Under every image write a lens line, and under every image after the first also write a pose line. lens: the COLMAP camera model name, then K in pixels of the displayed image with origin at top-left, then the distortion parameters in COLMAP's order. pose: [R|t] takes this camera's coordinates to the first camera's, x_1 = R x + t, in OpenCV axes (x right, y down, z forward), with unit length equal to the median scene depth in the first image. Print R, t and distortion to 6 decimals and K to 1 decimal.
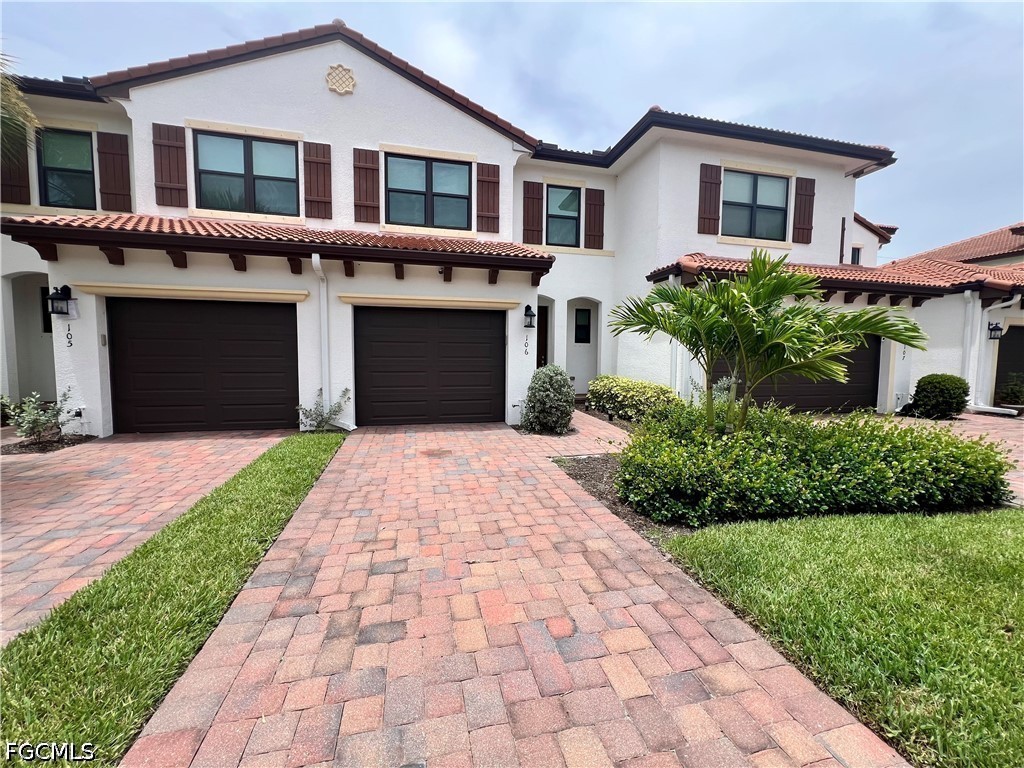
lens RADIAL K [[416.3, 0, 513.1], [0, 416.3, 385.3], [0, 0, 1]] dist [-0.003998, 0.001377]
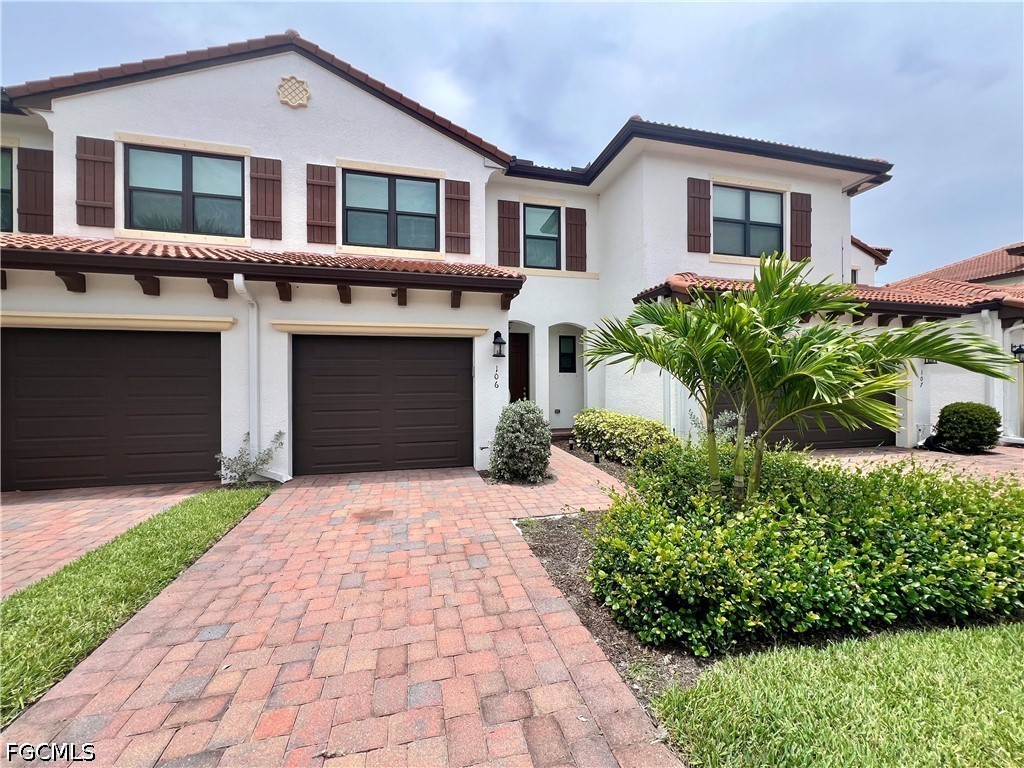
lens RADIAL K [[416.3, 0, 512.5], [0, 416.3, 383.2], [0, 0, 1]] dist [-0.003998, 0.001377]
pose [[0.999885, -0.013431, 0.007109, 0.059590], [0.013911, 0.997271, -0.072512, -0.020321], [-0.006115, 0.072602, 0.997342, 0.136126]]
